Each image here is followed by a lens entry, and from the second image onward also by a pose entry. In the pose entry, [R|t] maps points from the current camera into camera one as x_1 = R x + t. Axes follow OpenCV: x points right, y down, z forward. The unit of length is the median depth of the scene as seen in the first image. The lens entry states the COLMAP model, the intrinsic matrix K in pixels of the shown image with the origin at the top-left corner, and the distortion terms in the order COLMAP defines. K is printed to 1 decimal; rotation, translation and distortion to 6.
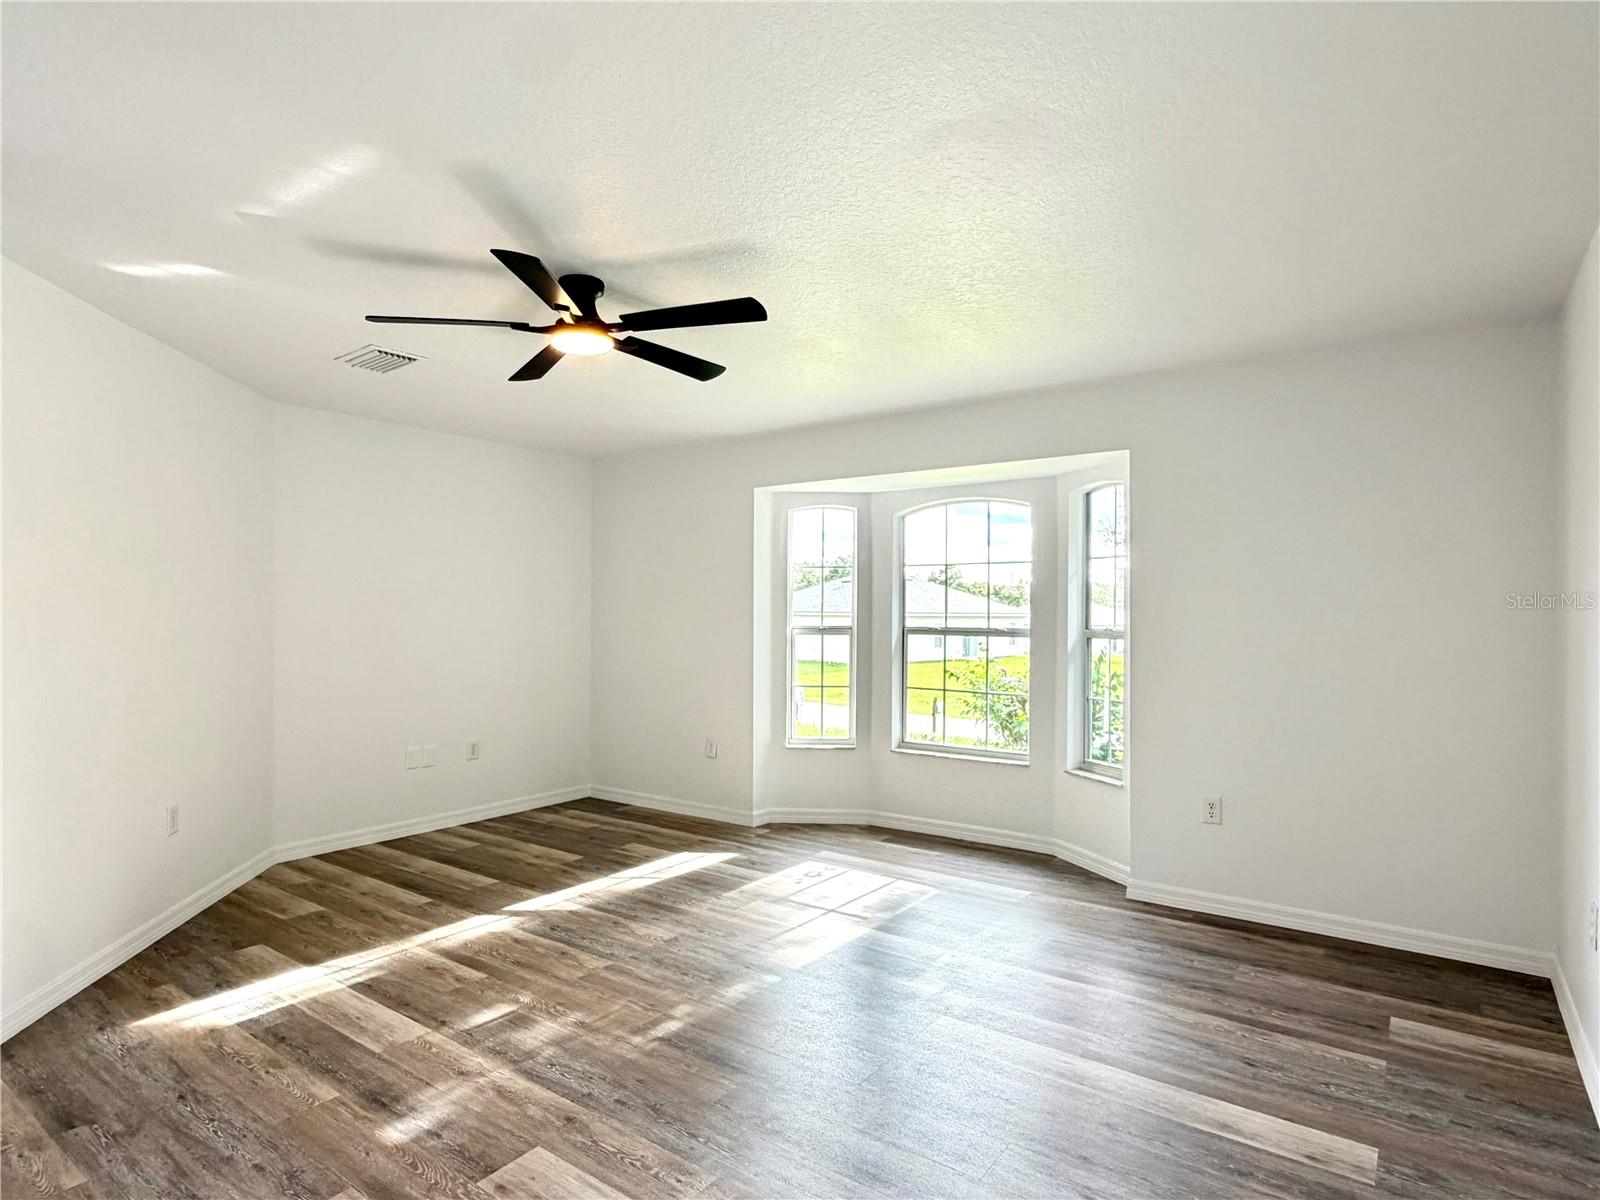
lens RADIAL K [[871.0, 0, 806.5], [0, 871.0, 608.1], [0, 0, 1]] dist [0.003692, 0.000913]
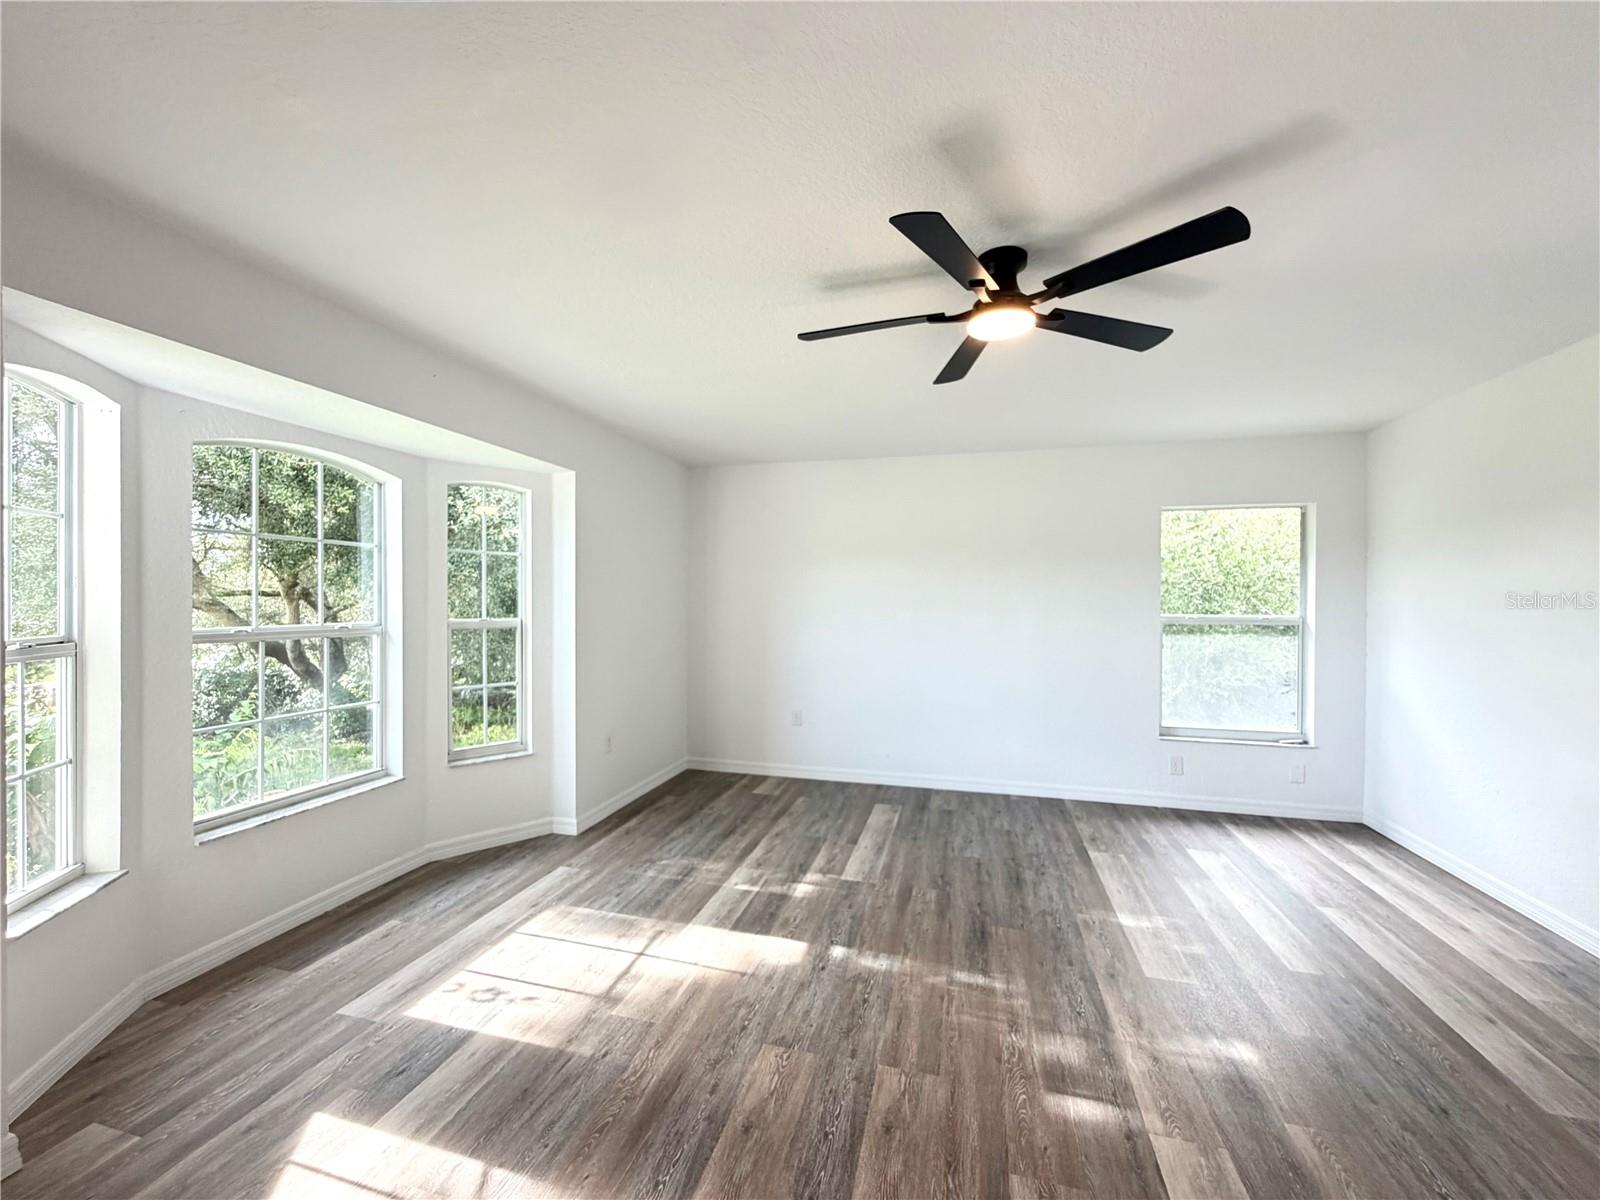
lens RADIAL K [[636.3, 0, 798.9], [0, 636.3, 598.1], [0, 0, 1]] dist [0.000474, 0.000268]
pose [[-0.347039, -0.004499, 0.937840, -0.703690], [-0.009783, 0.999951, 0.001177, -0.008637], [-0.937800, -0.008766, -0.347067, 1.227163]]
